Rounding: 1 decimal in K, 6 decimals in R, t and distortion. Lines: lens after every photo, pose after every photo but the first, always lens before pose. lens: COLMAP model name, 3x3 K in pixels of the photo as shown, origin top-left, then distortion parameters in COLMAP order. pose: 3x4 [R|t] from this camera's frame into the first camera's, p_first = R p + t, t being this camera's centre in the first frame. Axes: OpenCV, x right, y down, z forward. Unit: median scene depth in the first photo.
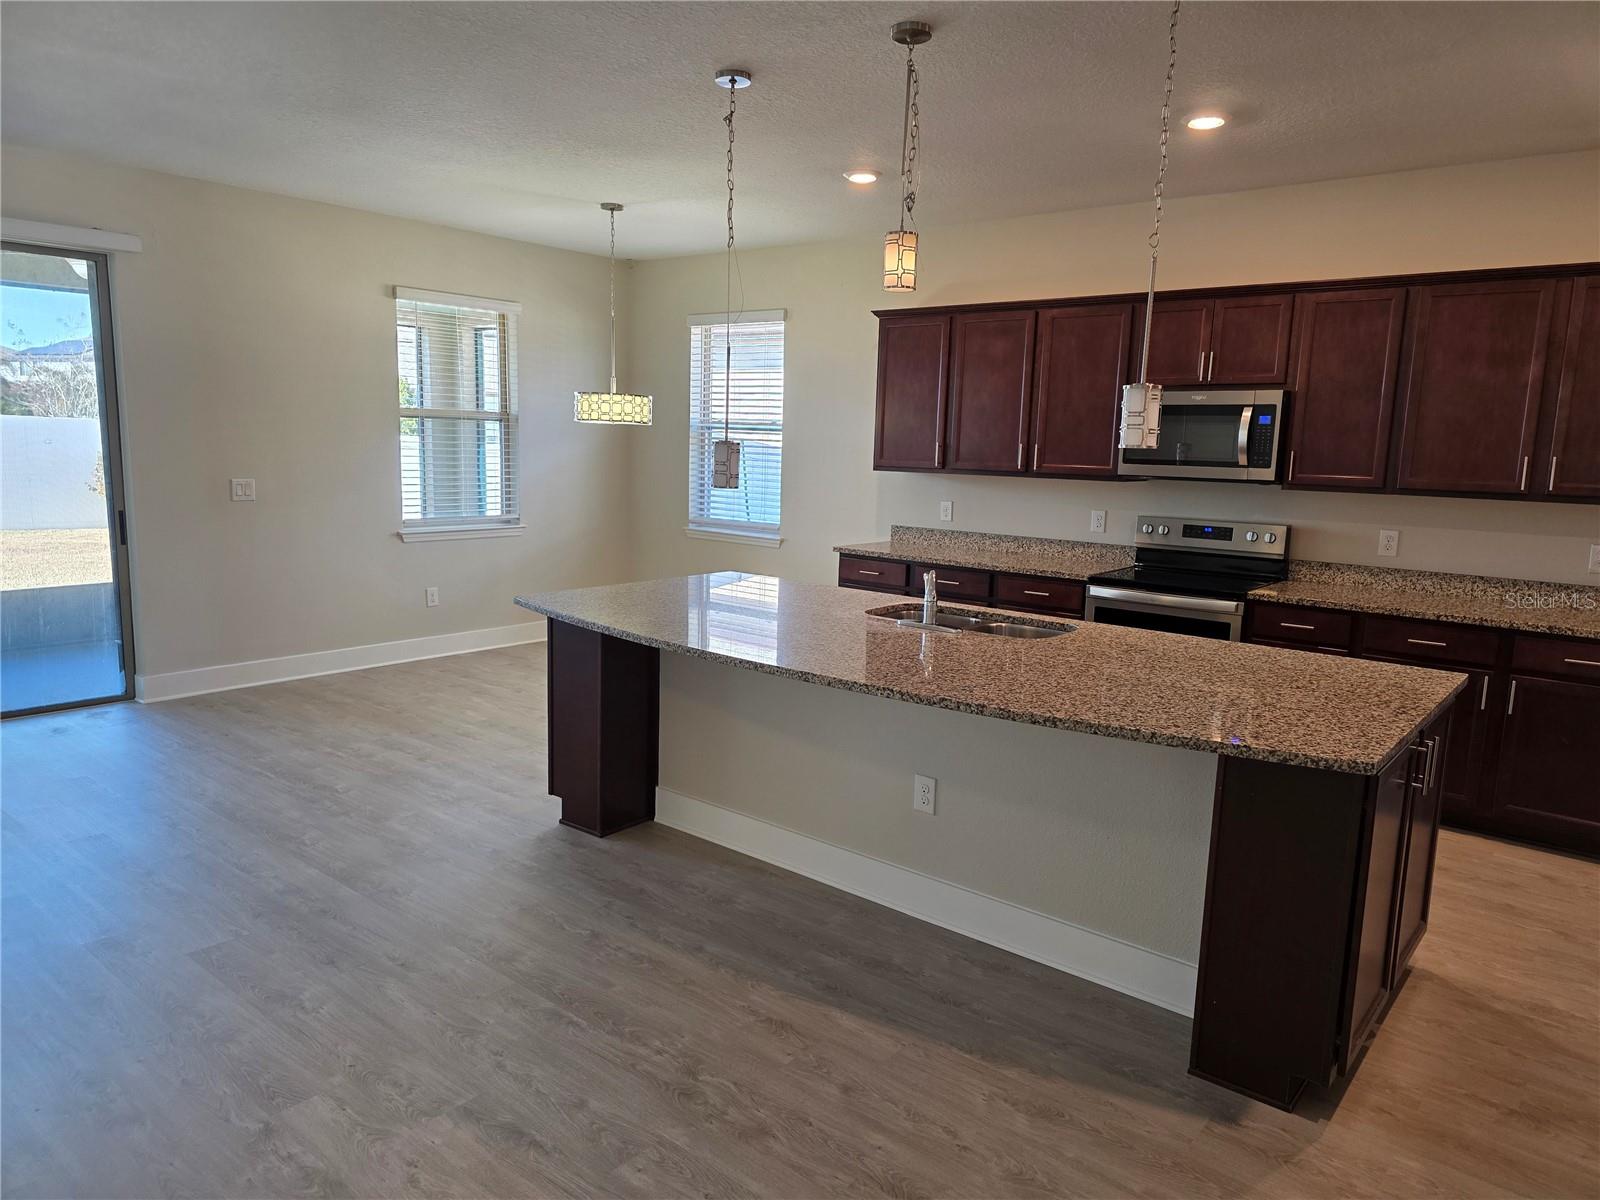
lens RADIAL K [[1068.1, 0, 807.4], [0, 1068.1, 607.9], [0, 0, 1]] dist [0.060933, -0.059182]
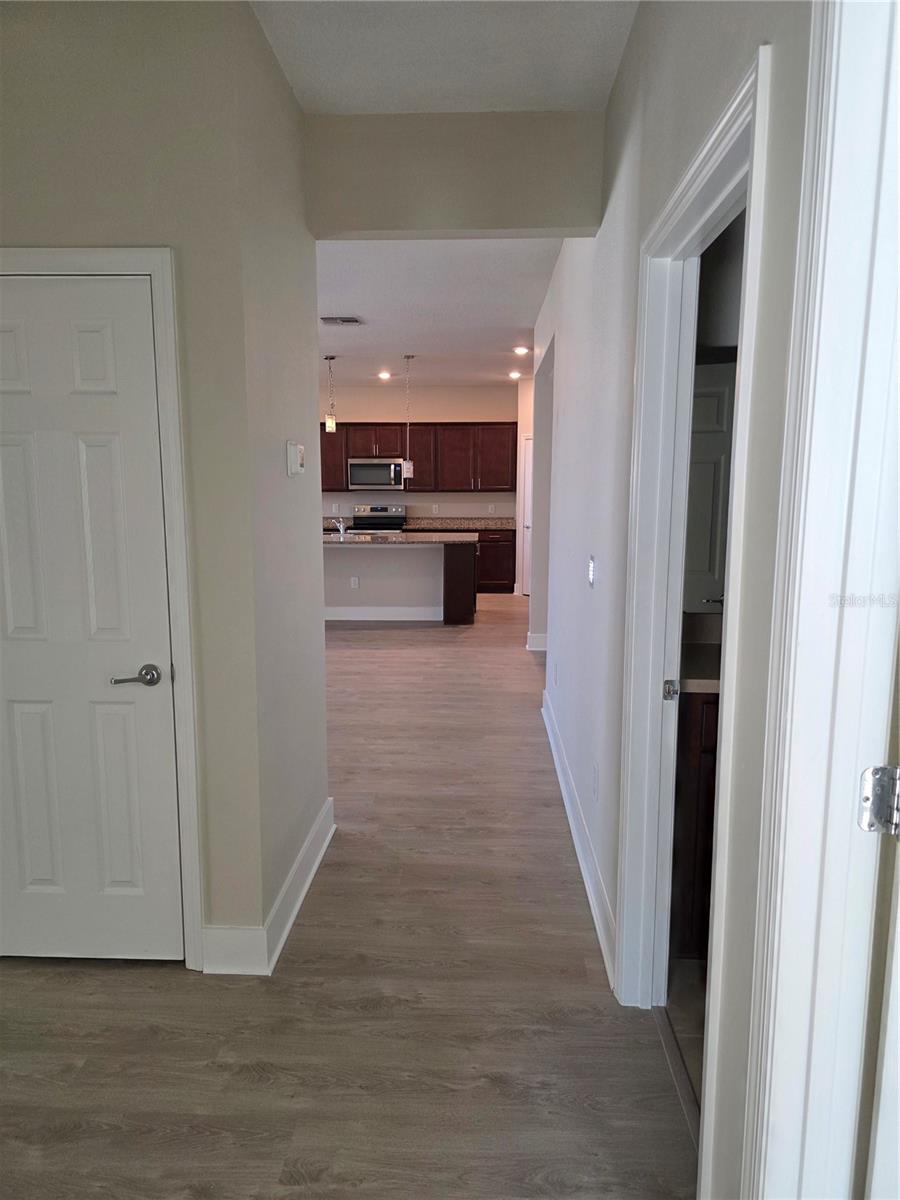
lens RADIAL K [[801.1, 0, 445.8], [0, 801.1, 615.1], [0, 0, 1]] dist [0.060933, -0.059182]
pose [[0.803700, -0.122493, 0.582291, -0.859220], [0.114998, 0.992108, 0.049978, 0.137737], [-0.583817, 0.026795, 0.811443, -0.910167]]
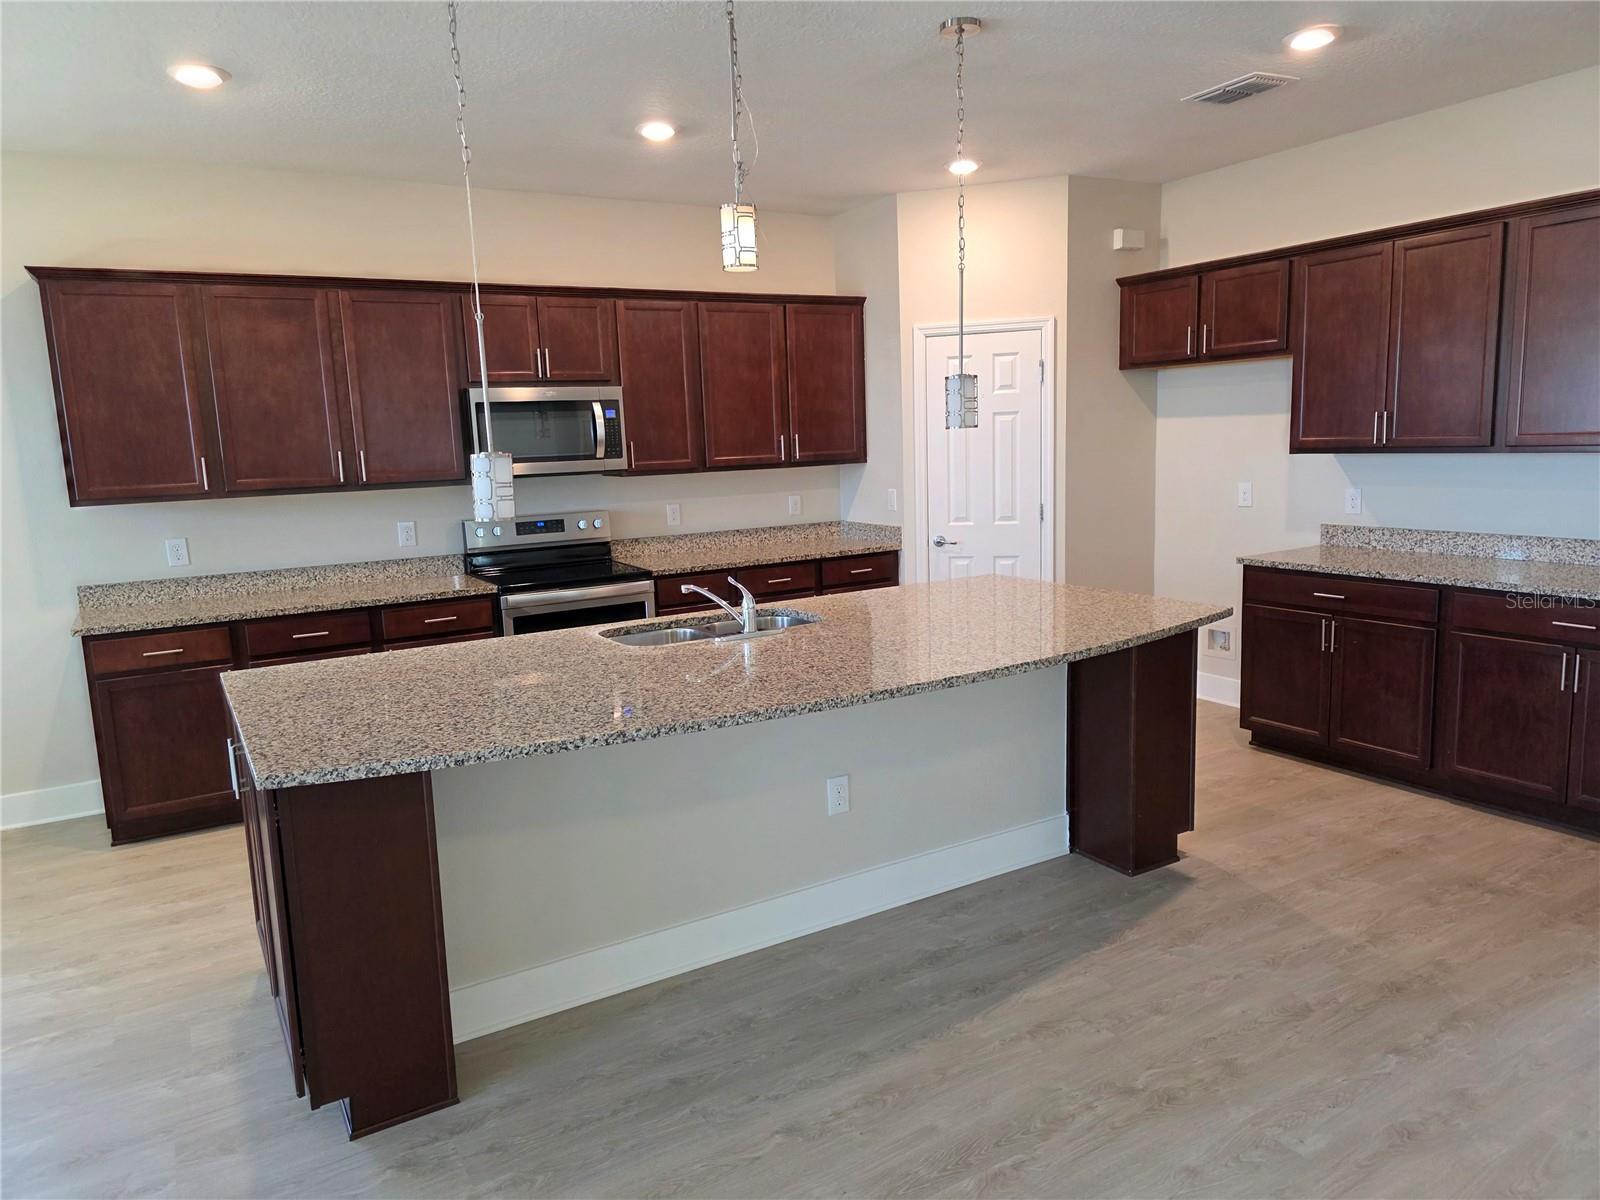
lens RADIAL K [[1068.1, 0, 790.4], [0, 1068.1, 599.3], [0, 0, 1]] dist [0.060933, -0.059182]
pose [[0.346552, -0.185128, 0.919581, -0.579085], [0.196686, 0.972880, 0.121736, -0.095302], [-0.917178, 0.138681, 0.373566, 0.492743]]
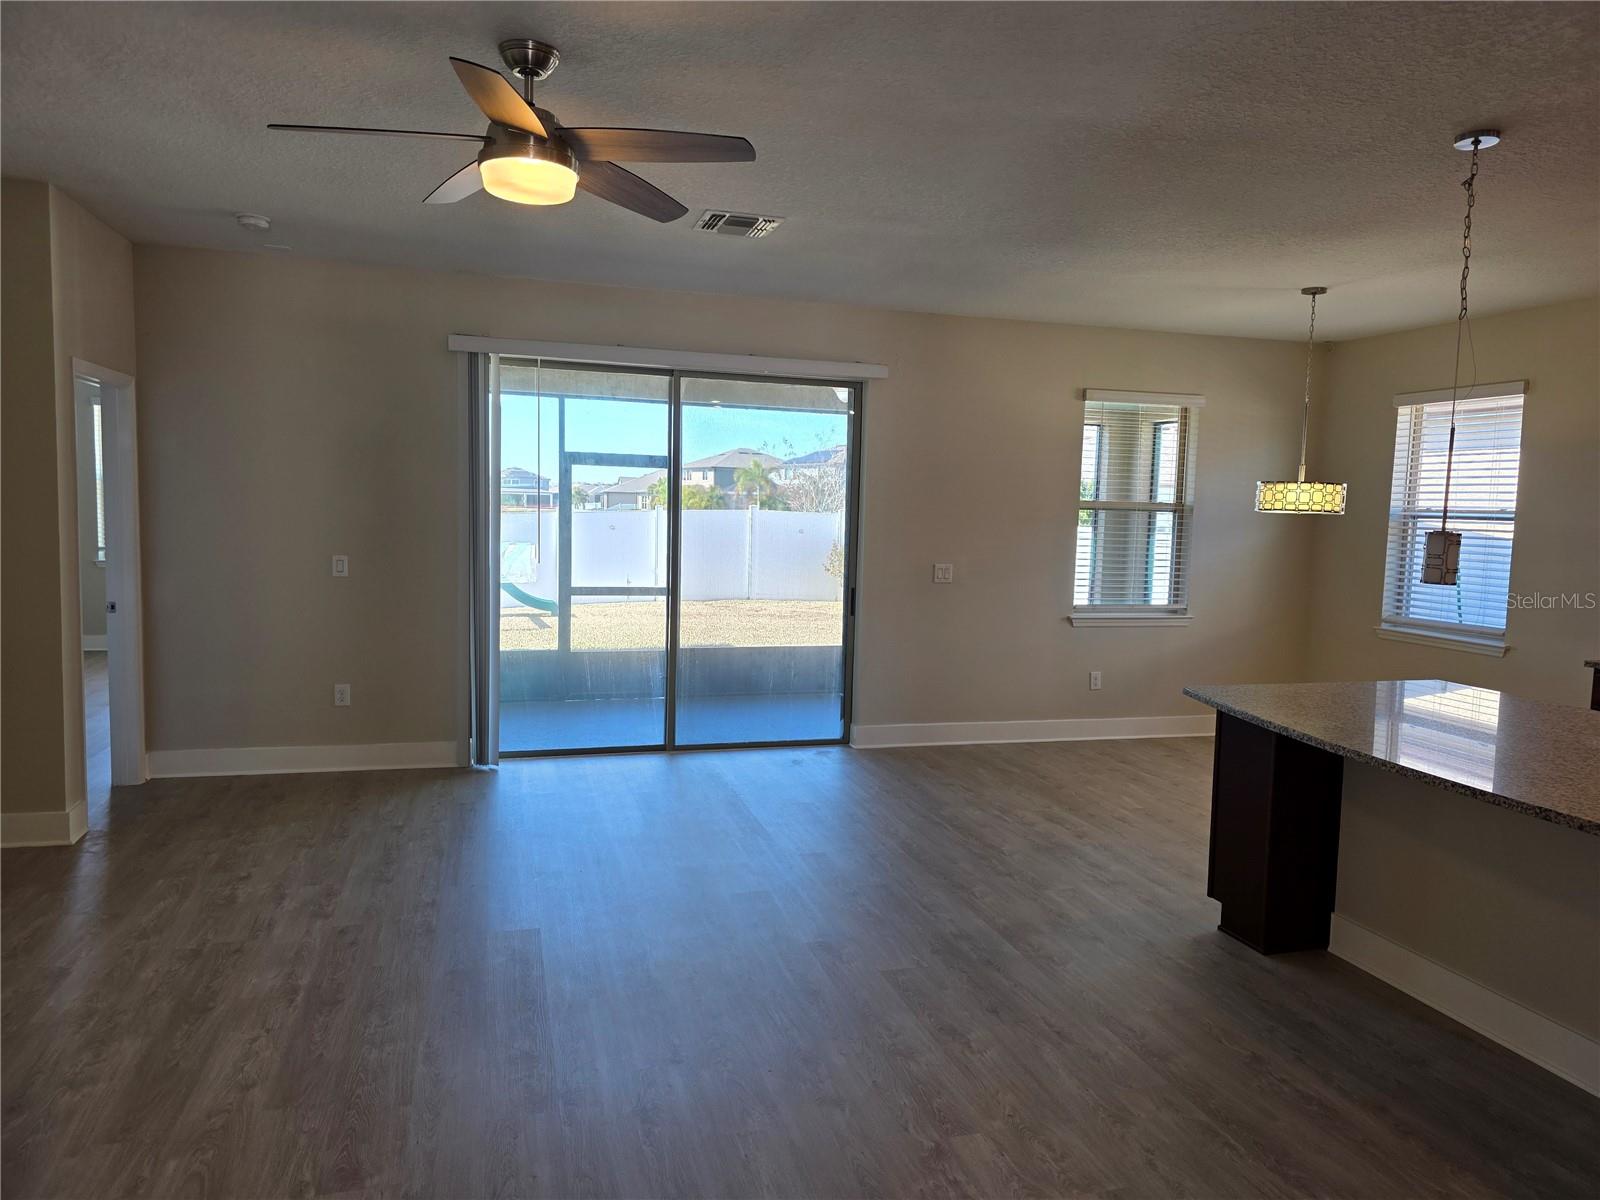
lens RADIAL K [[1068.1, 0, 805.6], [0, 1068.1, 594.4], [0, 0, 1]] dist [0.060933, -0.059182]
pose [[0.827861, 0.039434, -0.559545, -0.008757], [-0.092356, 0.993494, -0.066628, 0.003107], [0.553278, 0.106836, 0.826117, -0.022187]]
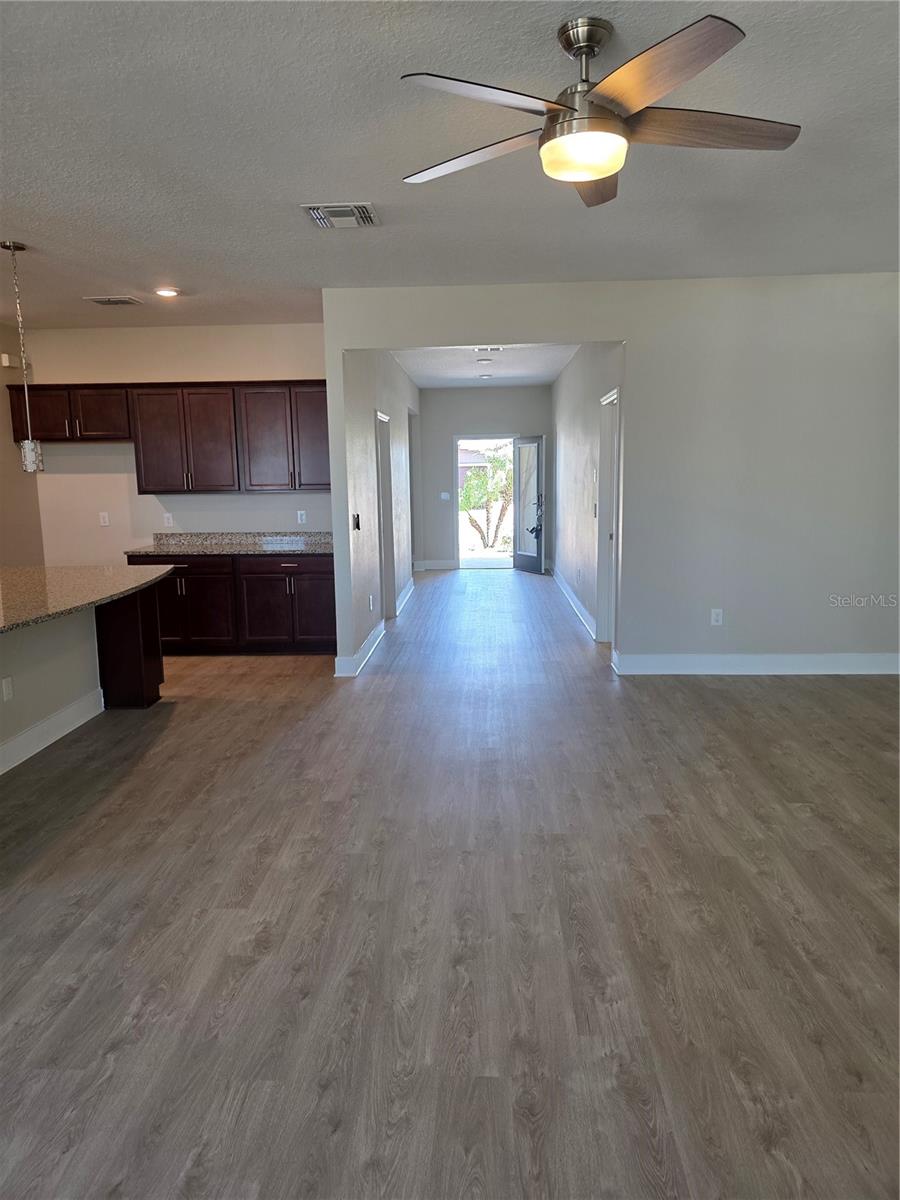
lens RADIAL K [[801.1, 0, 448.6], [0, 801.1, 594.9], [0, 0, 1]] dist [0.060933, -0.059182]
pose [[-0.598005, -0.137041, 0.789689, -0.935810], [0.127848, 0.956349, 0.262777, -0.149916], [-0.791230, 0.258103, -0.554381, 0.843485]]
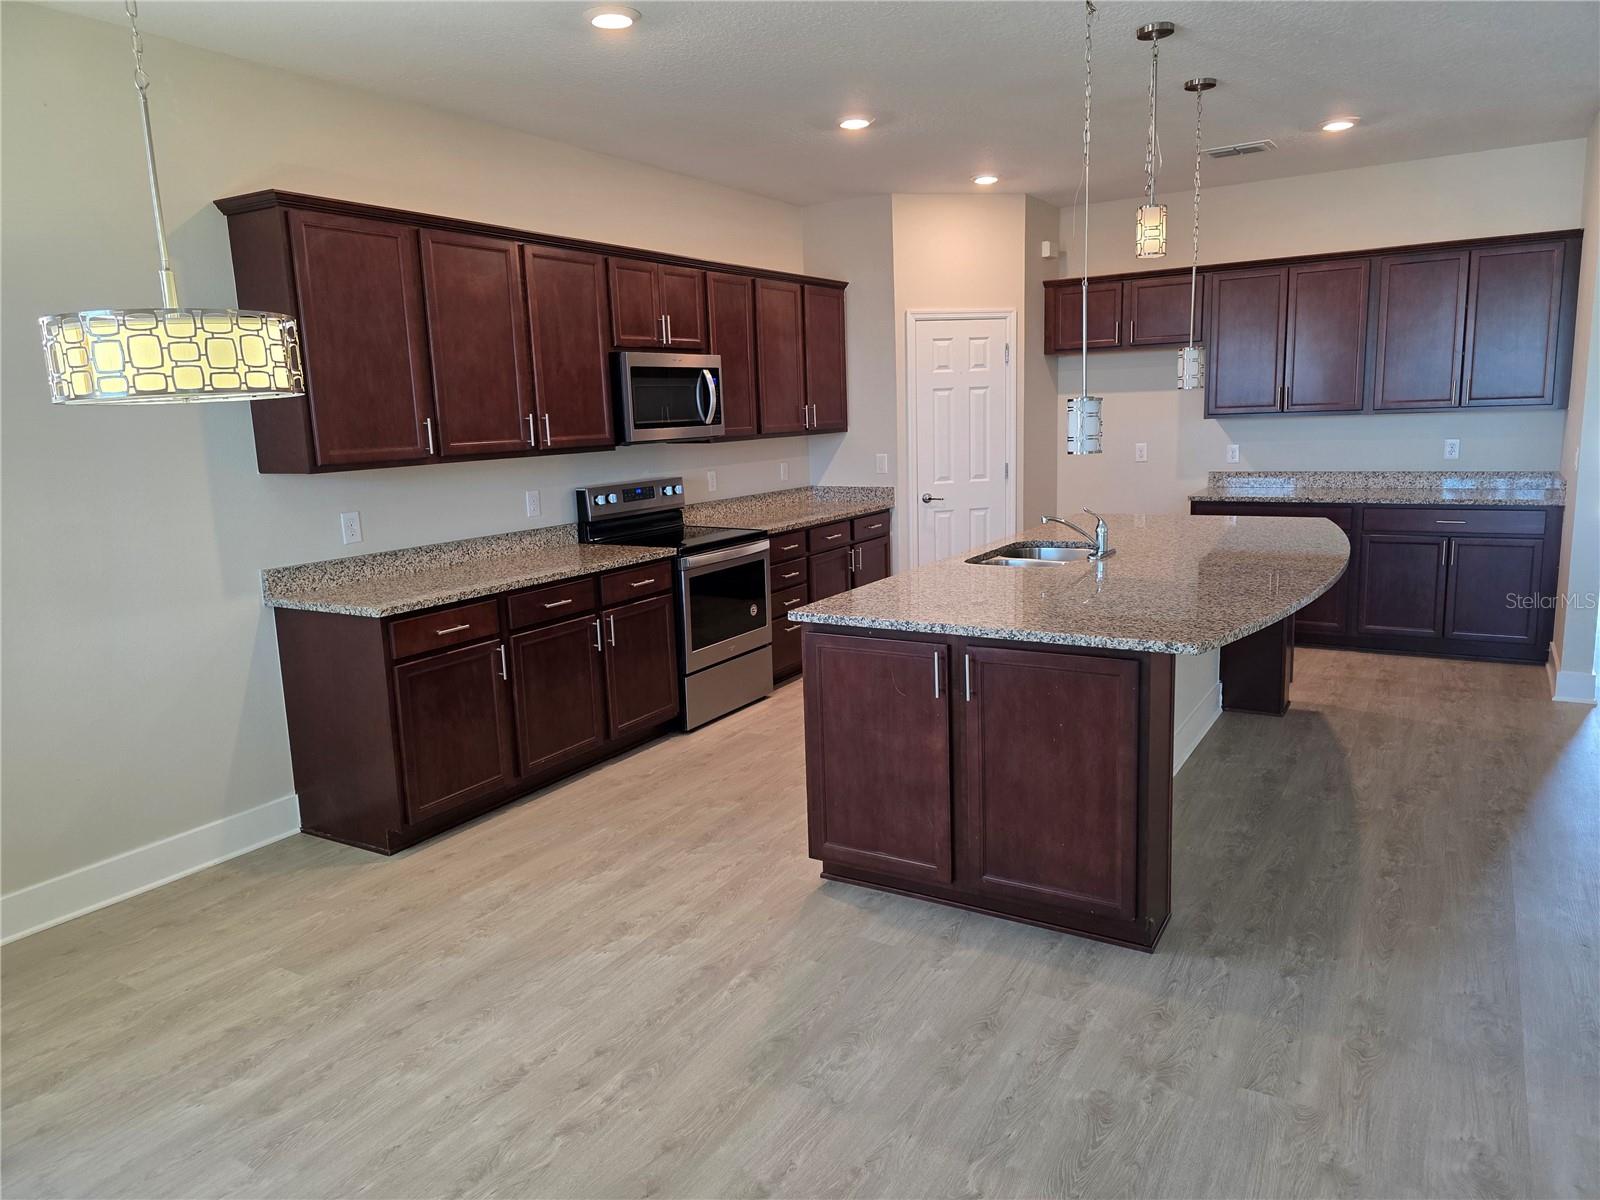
lens RADIAL K [[1068.1, 0, 805.4], [0, 1068.1, 591.9], [0, 0, 1]] dist [0.060933, -0.059182]
pose [[-0.143701, -0.191365, 0.970943, -0.771782], [0.188835, 0.957796, 0.216721, -0.202322], [-0.971438, 0.214490, -0.101500, 1.148535]]
